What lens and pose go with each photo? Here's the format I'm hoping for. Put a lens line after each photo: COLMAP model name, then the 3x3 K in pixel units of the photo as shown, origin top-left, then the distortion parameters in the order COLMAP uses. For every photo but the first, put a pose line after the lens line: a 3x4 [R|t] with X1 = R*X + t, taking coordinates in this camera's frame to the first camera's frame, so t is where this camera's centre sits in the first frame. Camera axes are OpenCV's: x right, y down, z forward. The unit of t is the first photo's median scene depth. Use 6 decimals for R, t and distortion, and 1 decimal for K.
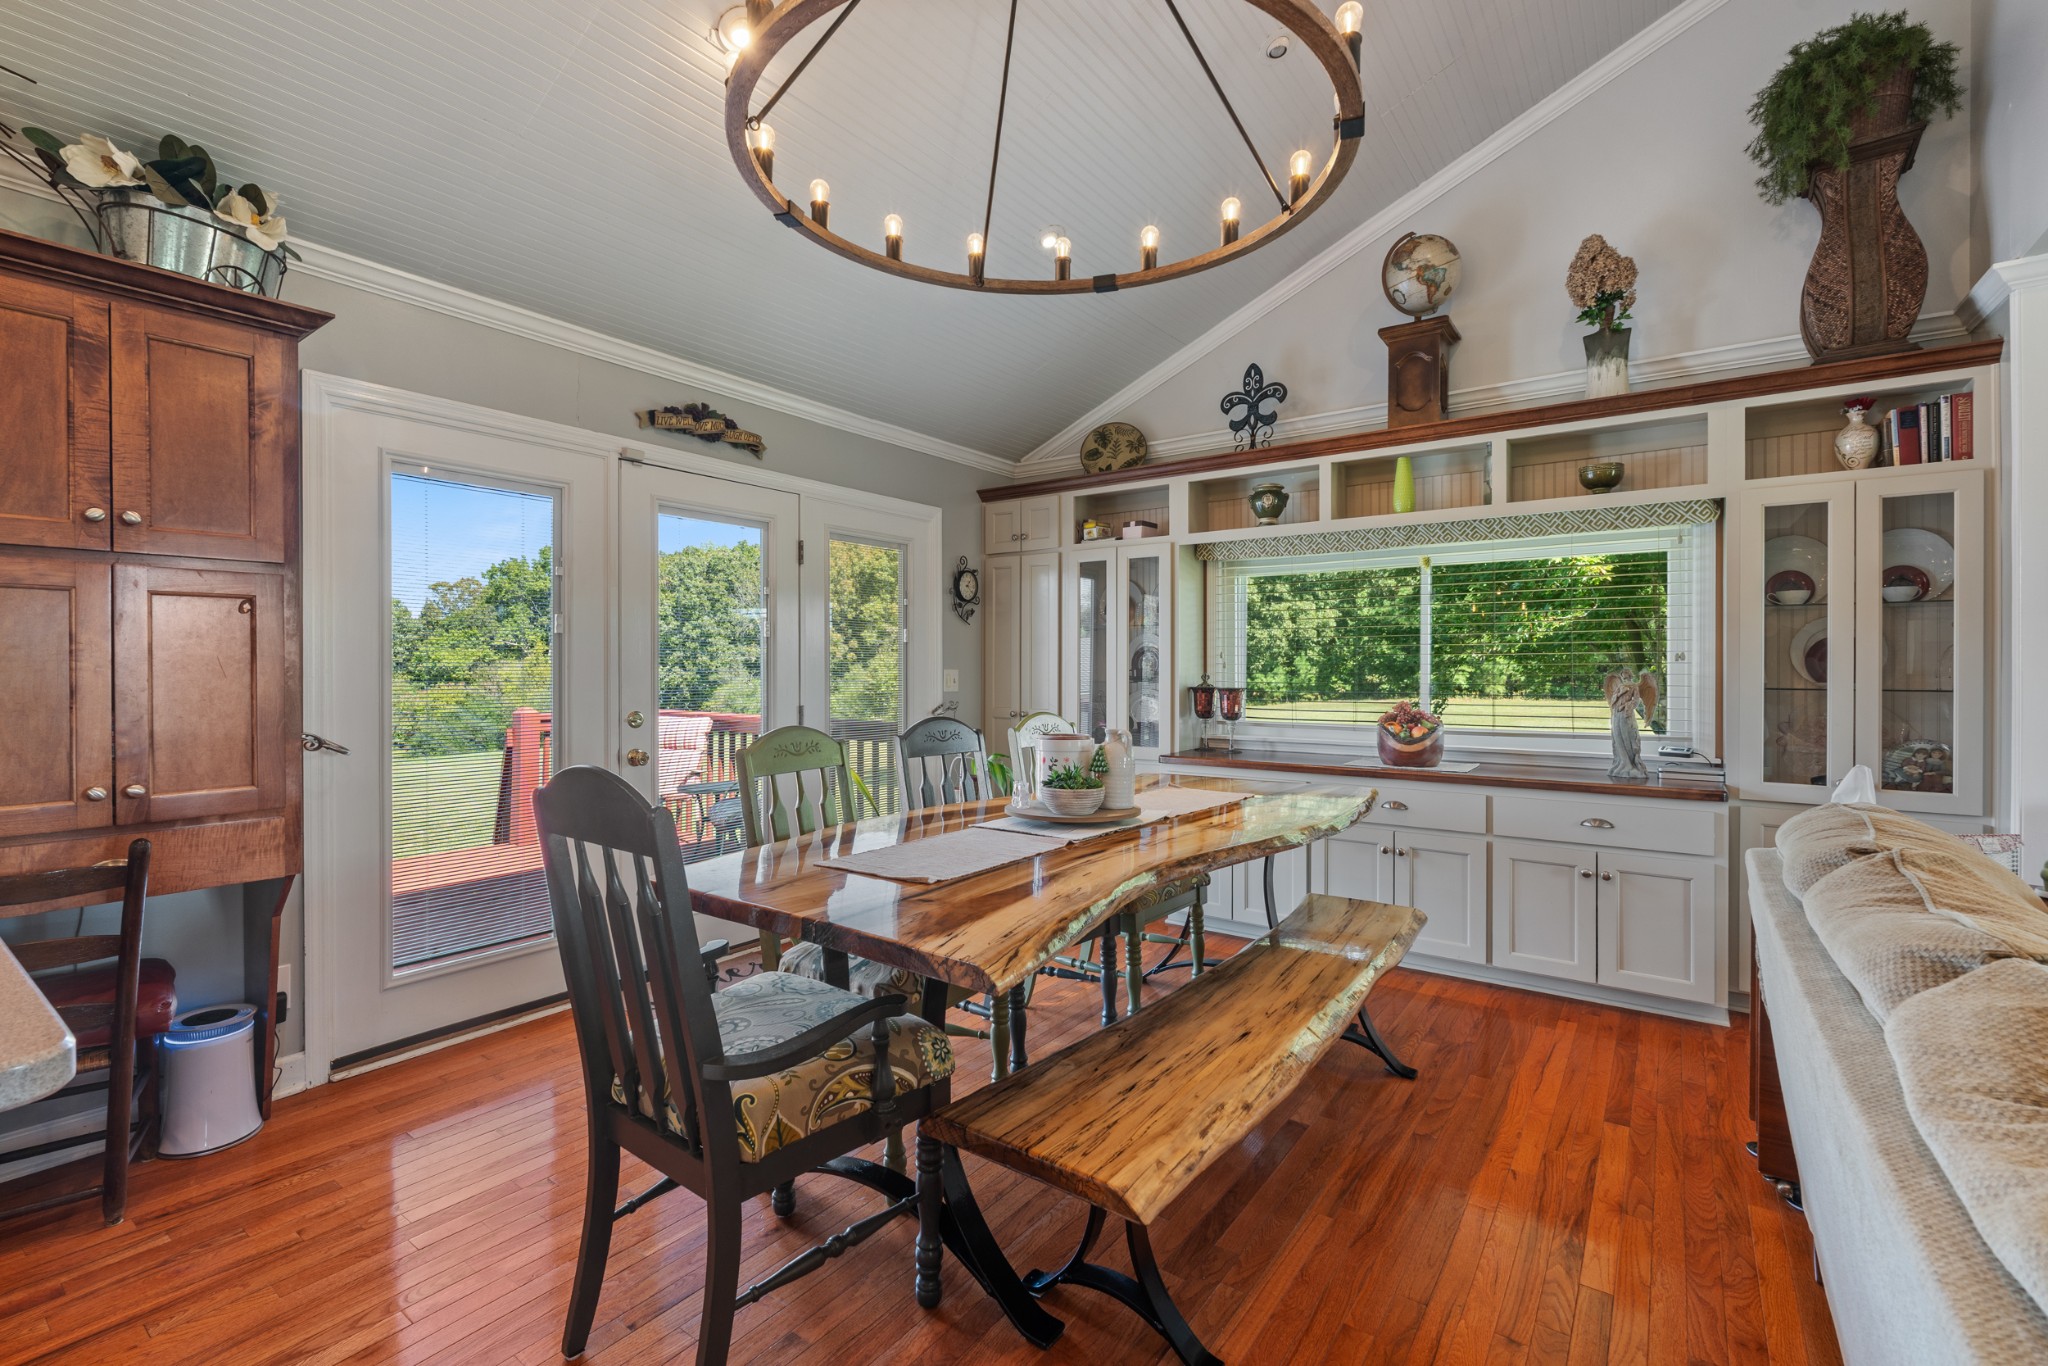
lens RADIAL K [[910.0, 0, 1023.8], [0, 910.0, 650.5], [0, 0, 1]] dist [-0.000981, -0.000352]
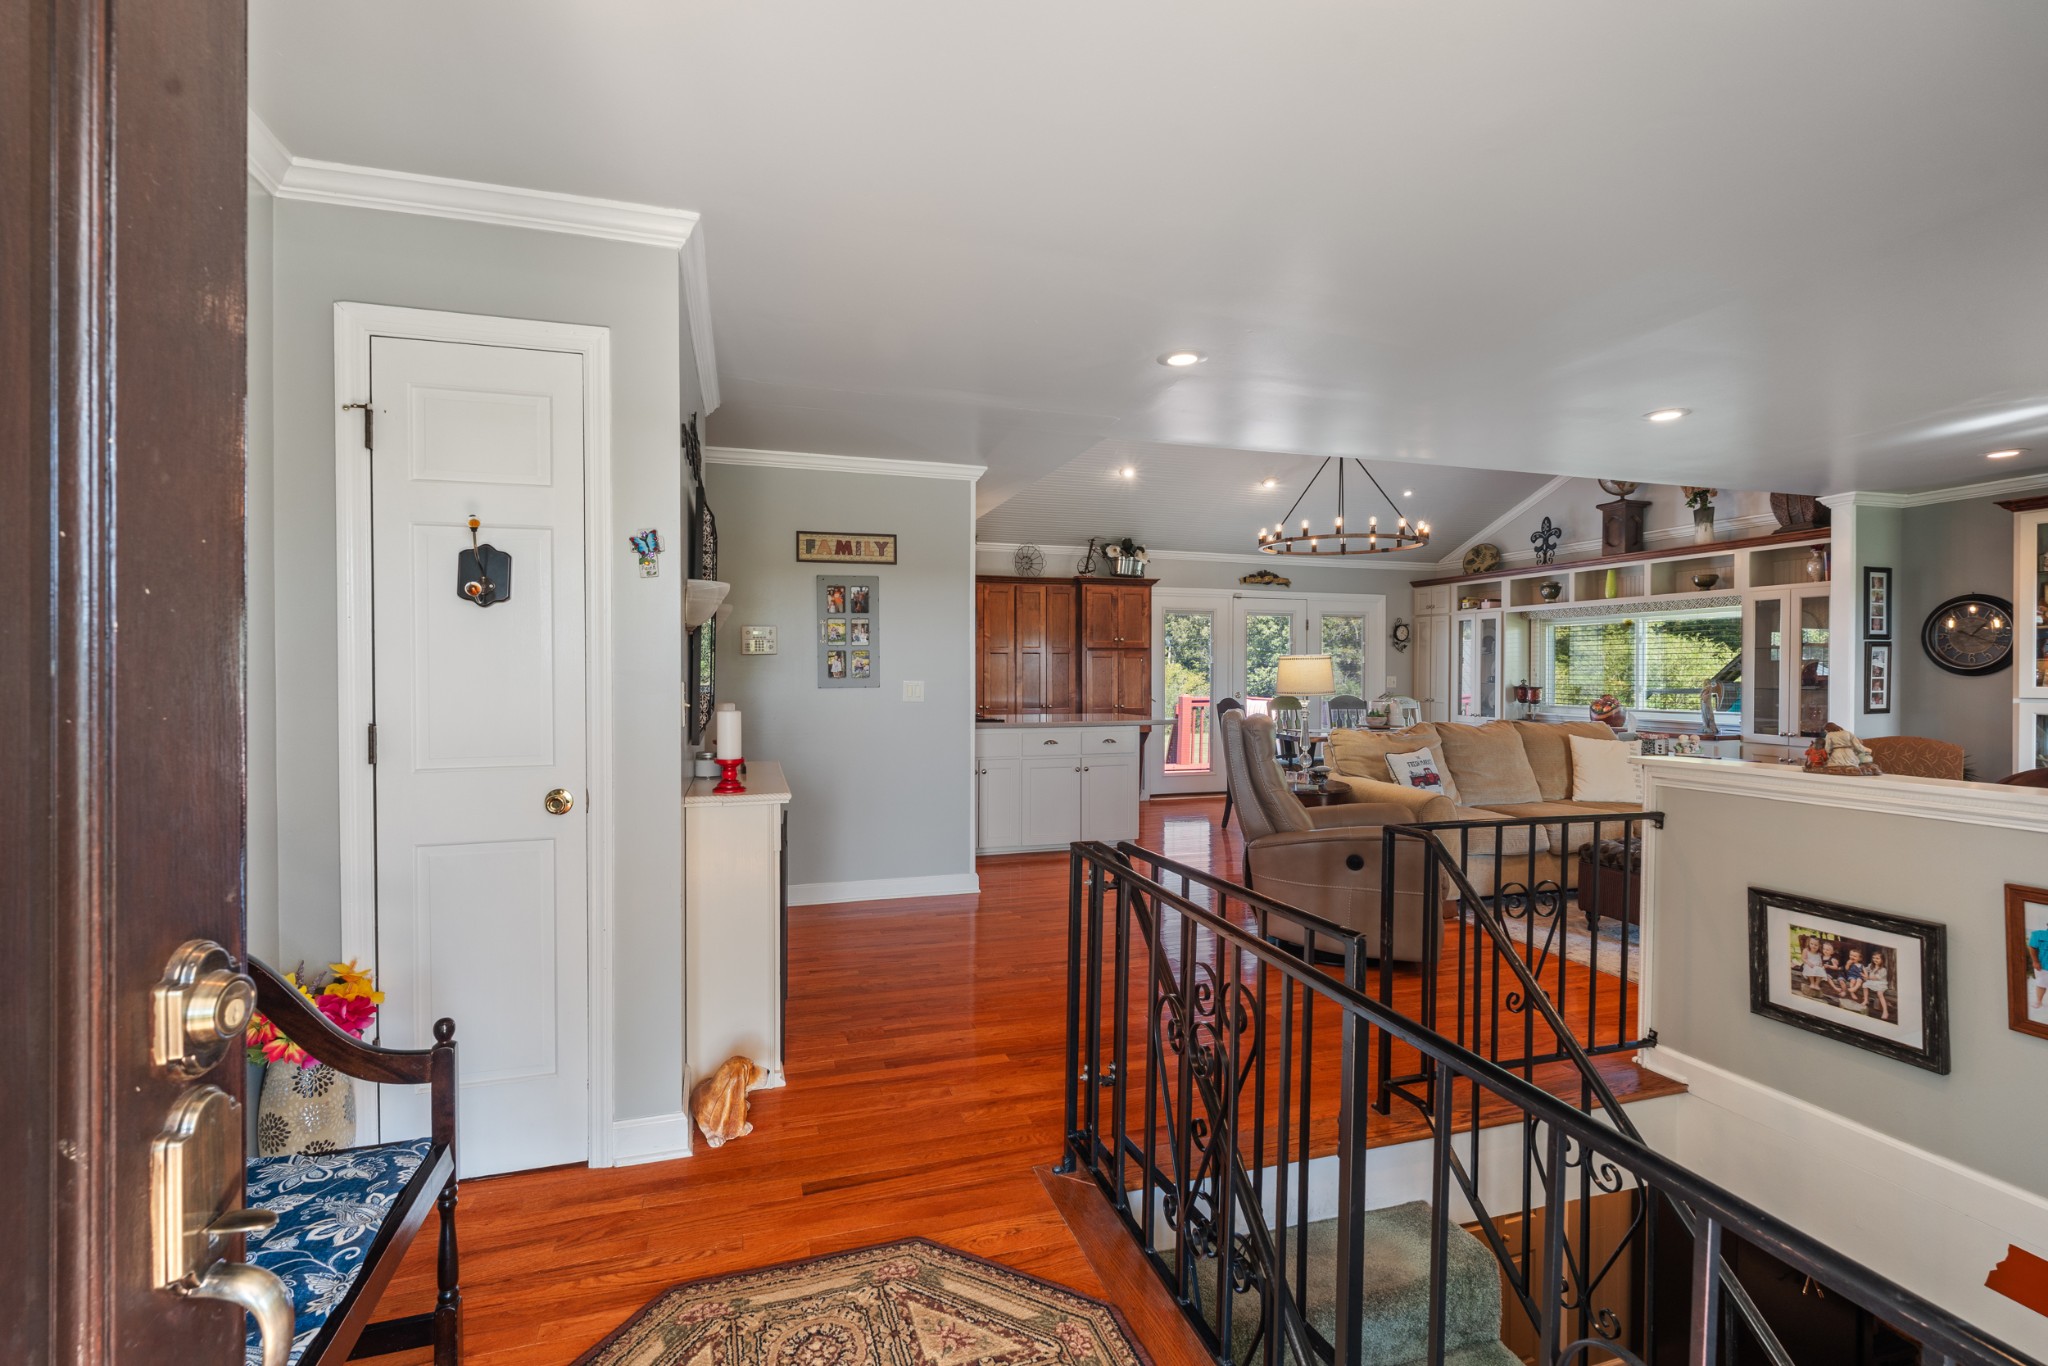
lens RADIAL K [[915.2, 0, 1007.7], [0, 915.2, 687.2], [0, 0, 1]] dist [0.001135, 0.000177]
pose [[0.794437, 0.013360, -0.607199, 0.985833], [0.010710, 0.999294, 0.036001, -0.075019], [0.607252, -0.035104, 0.793734, -2.291120]]
